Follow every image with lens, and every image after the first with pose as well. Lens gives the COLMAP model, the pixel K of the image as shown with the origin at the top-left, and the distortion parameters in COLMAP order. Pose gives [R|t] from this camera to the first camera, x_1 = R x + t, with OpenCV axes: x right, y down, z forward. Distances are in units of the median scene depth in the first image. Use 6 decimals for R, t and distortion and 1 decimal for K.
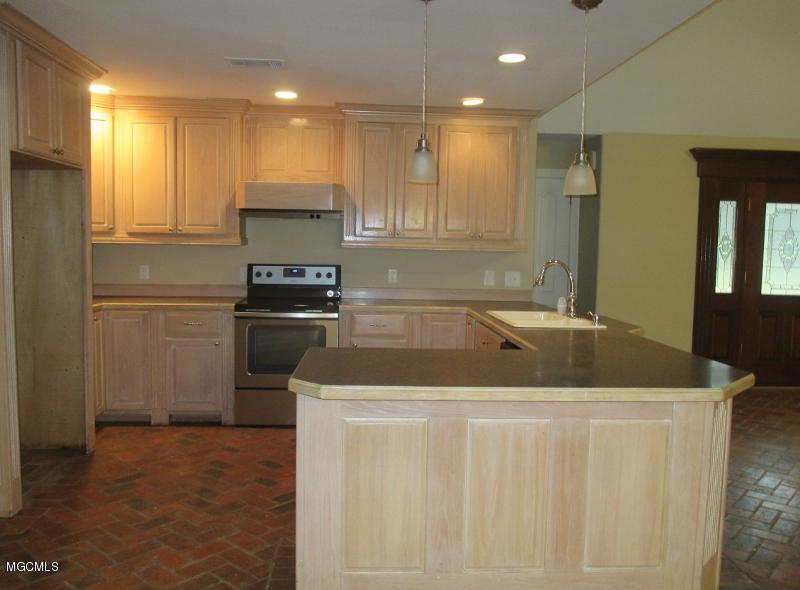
lens RADIAL K [[672.8, 0, 391.9], [0, 672.8, 297.6], [0, 0, 1]] dist [-0.025132, -0.006405]
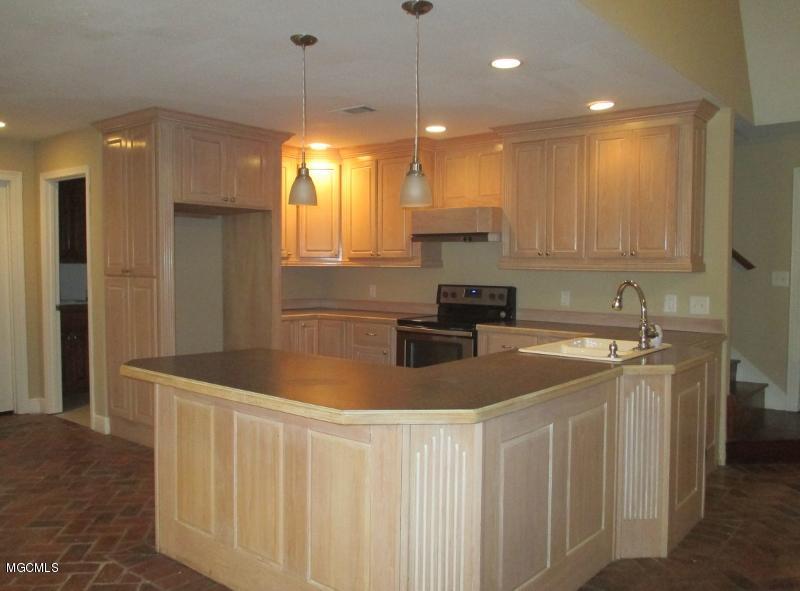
lens RADIAL K [[672.8, 0, 391.9], [0, 672.8, 298.1], [0, 0, 1]] dist [-0.025132, -0.006405]
pose [[0.730581, 0.021445, -0.682489, 0.543172], [-0.049662, 0.998528, -0.021786, -0.000463], [0.681017, 0.049810, 0.730571, 0.169050]]
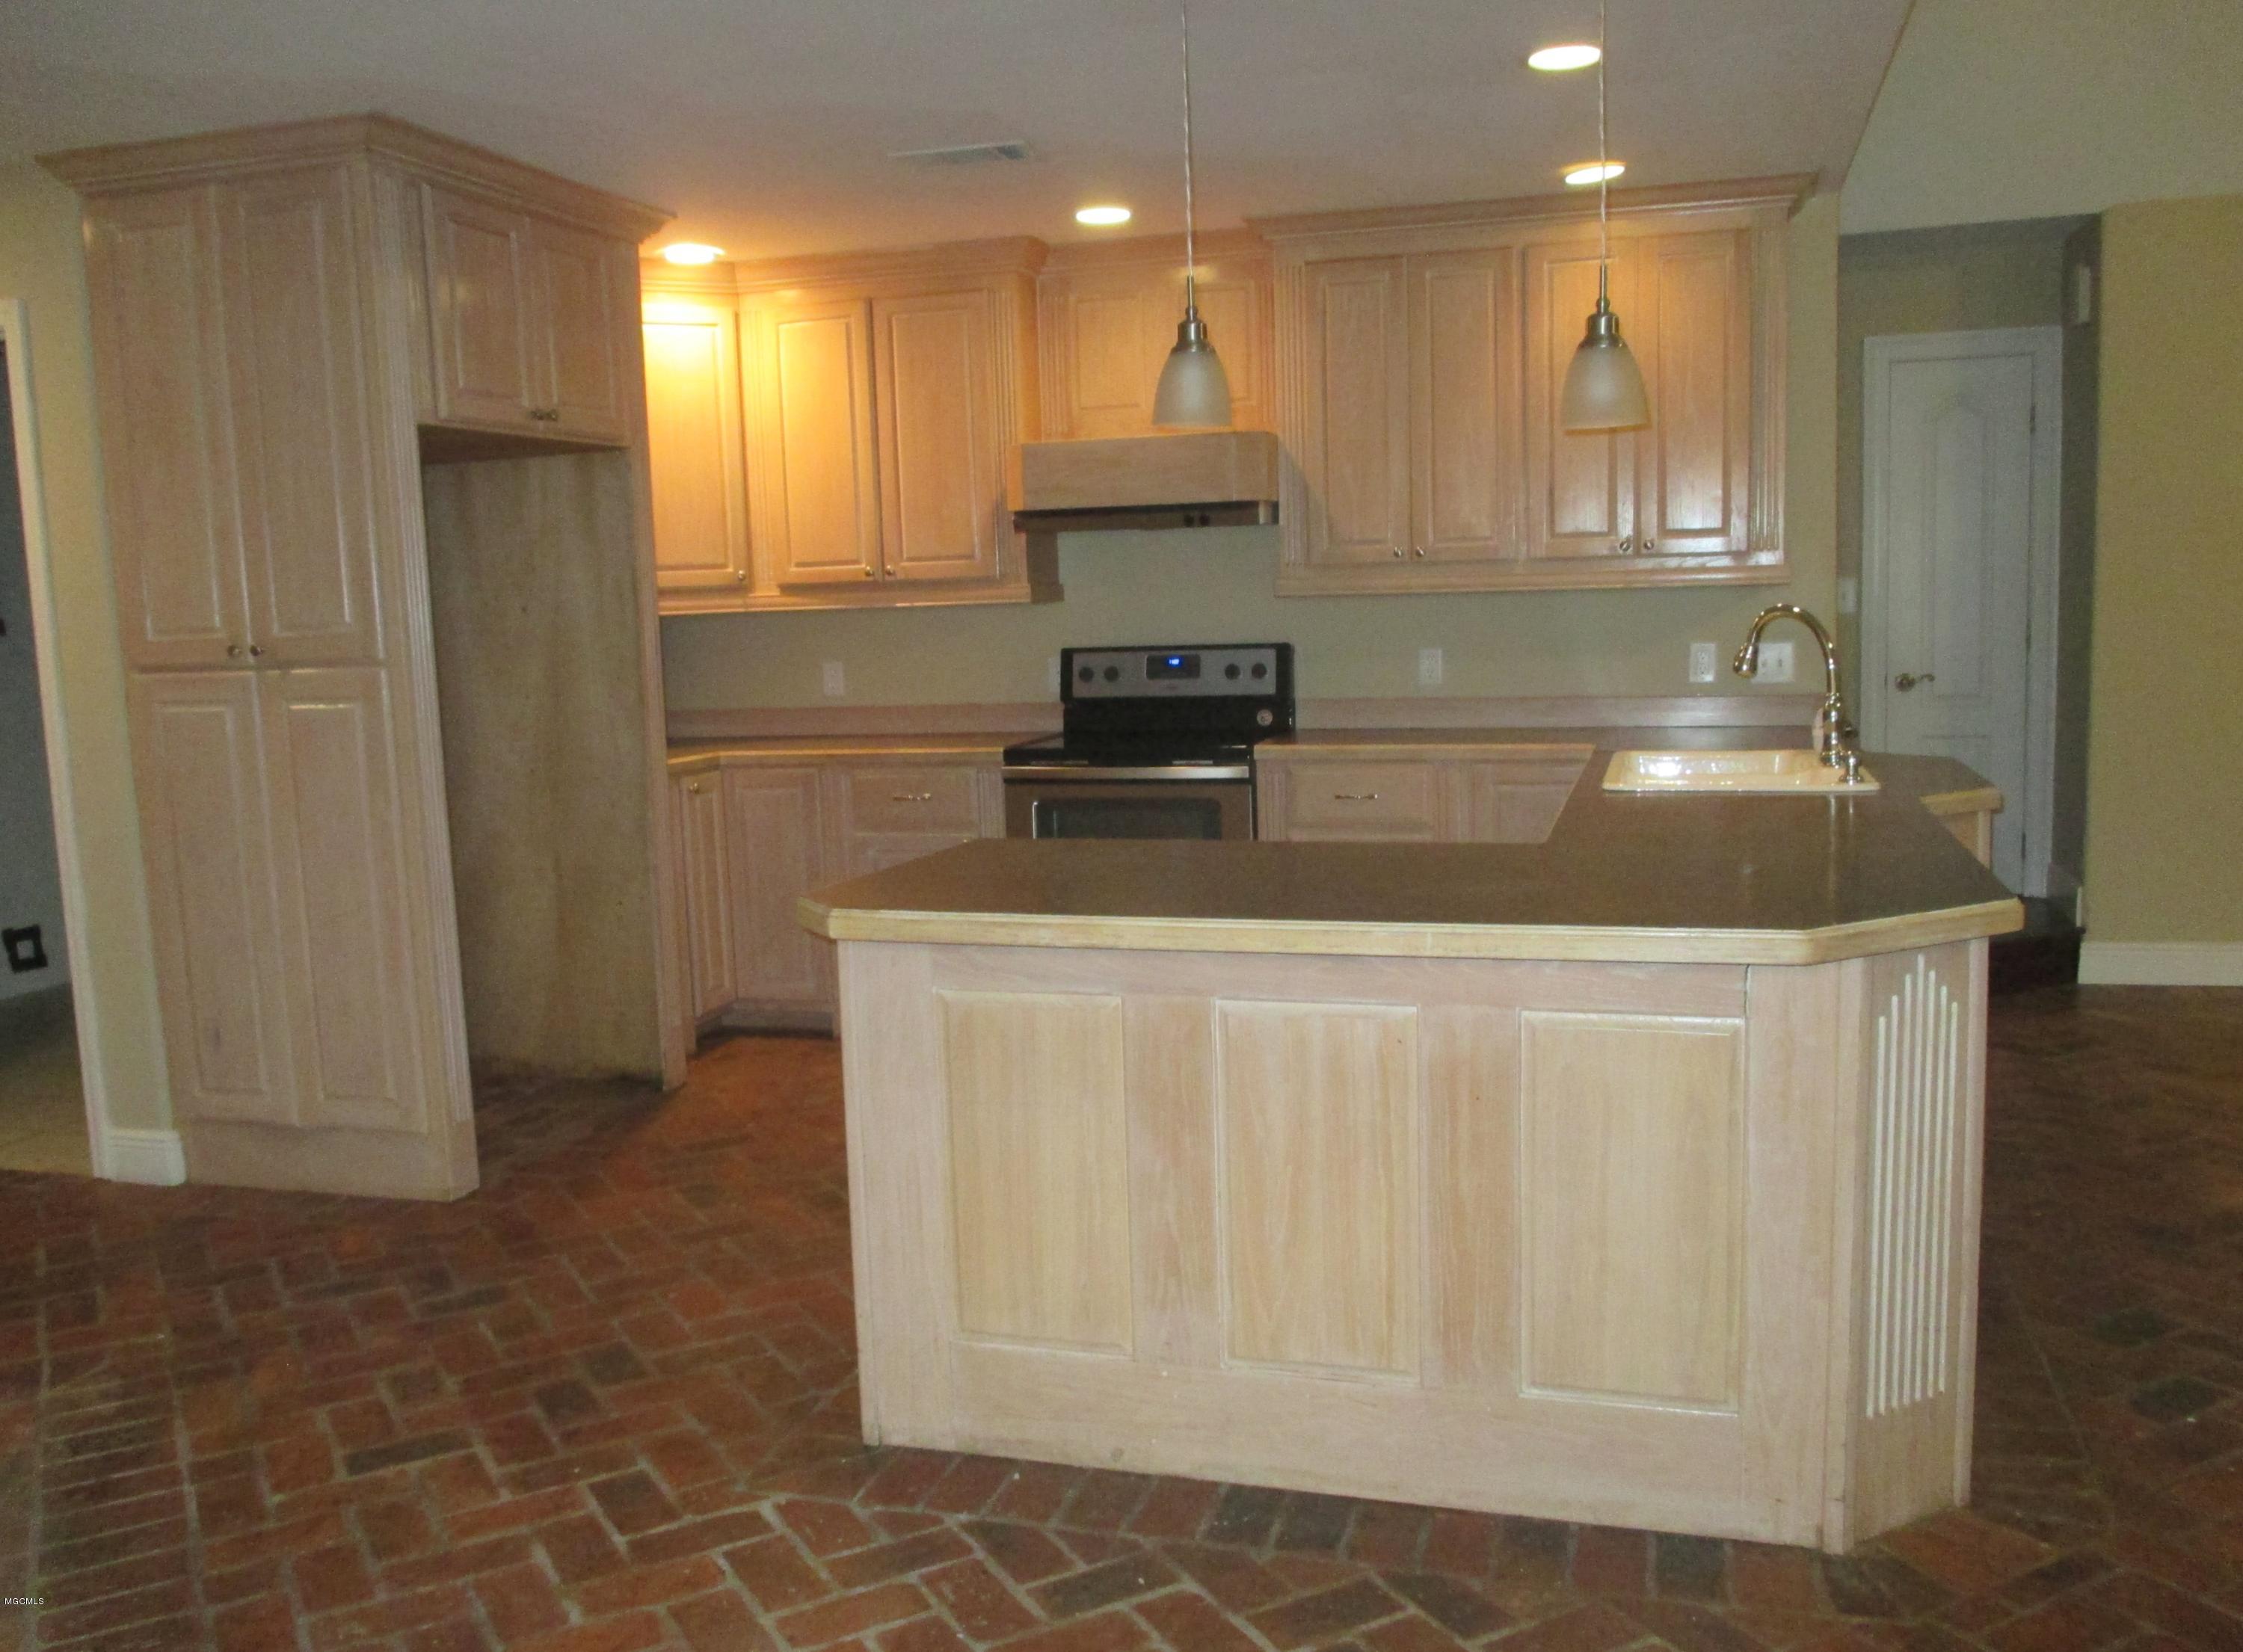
lens RADIAL K [[1886.2, 0, 1098.9], [0, 1886.2, 833.4], [0, 0, 1]] dist [-0.025132, -0.006405]
pose [[0.935947, -0.004940, -0.352107, 0.229012], [0.021848, 0.998790, 0.044063, 0.012266], [0.351464, -0.048934, 0.934922, -0.054767]]
